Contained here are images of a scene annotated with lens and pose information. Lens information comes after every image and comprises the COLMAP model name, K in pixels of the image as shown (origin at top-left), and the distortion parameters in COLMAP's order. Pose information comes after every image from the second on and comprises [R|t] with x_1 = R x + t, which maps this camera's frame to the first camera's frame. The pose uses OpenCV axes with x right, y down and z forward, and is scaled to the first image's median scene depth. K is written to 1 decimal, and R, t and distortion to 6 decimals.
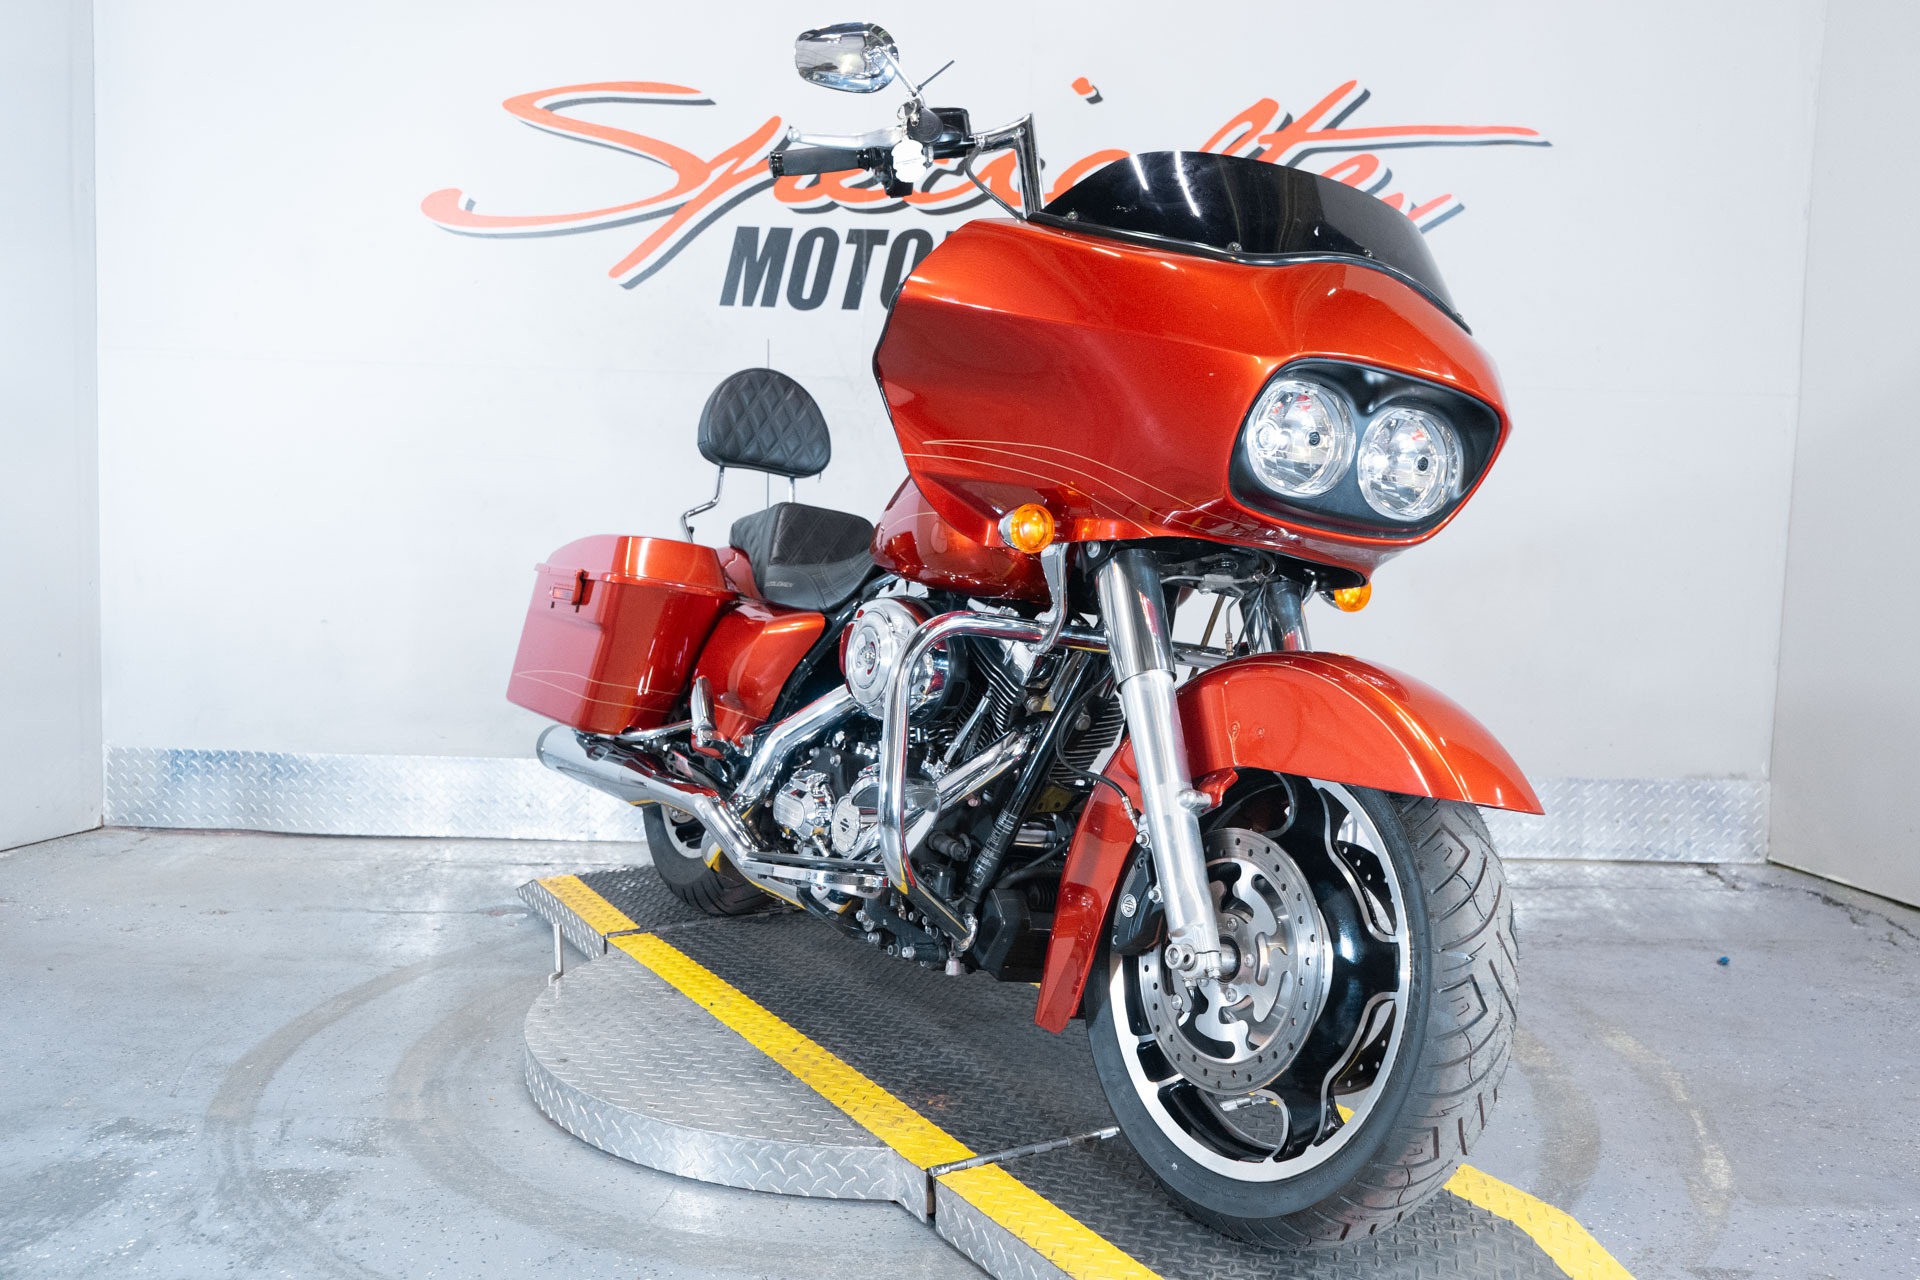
lens RADIAL K [[1743.0, 0, 960.0], [0, 1743.0, 640.0], [0, 0, 1]] dist [0.002347, 0.002549]
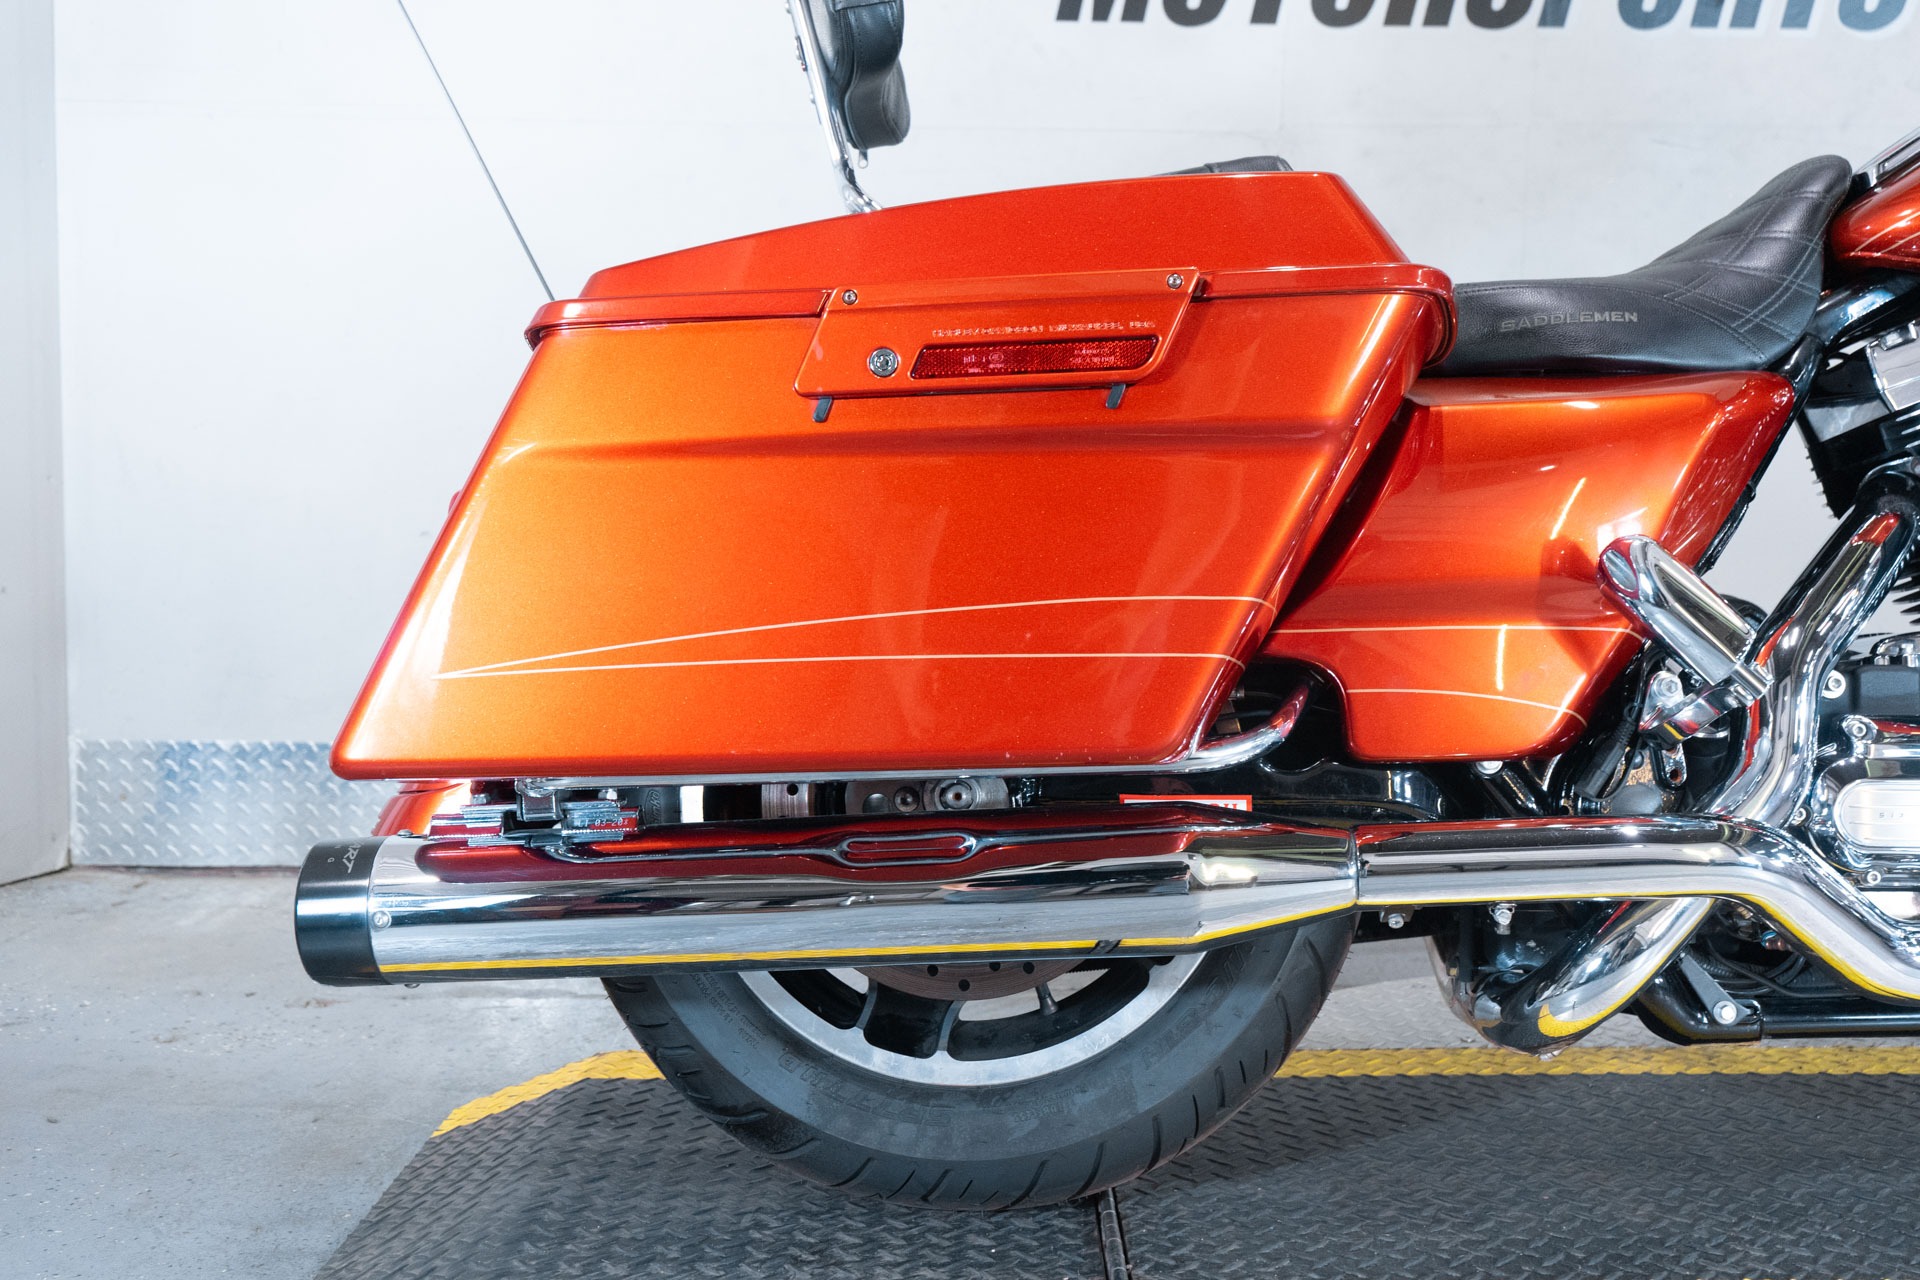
lens RADIAL K [[1904.7, 0, 960.0], [0, 1904.7, 640.0], [0, 0, 1]] dist [0.009885, -0.004915]
pose [[0.999314, -0.017631, 0.032570, -0.203881], [0.018070, 0.999749, -0.013222, 0.042618], [-0.032329, 0.013802, 0.999382, 0.319002]]
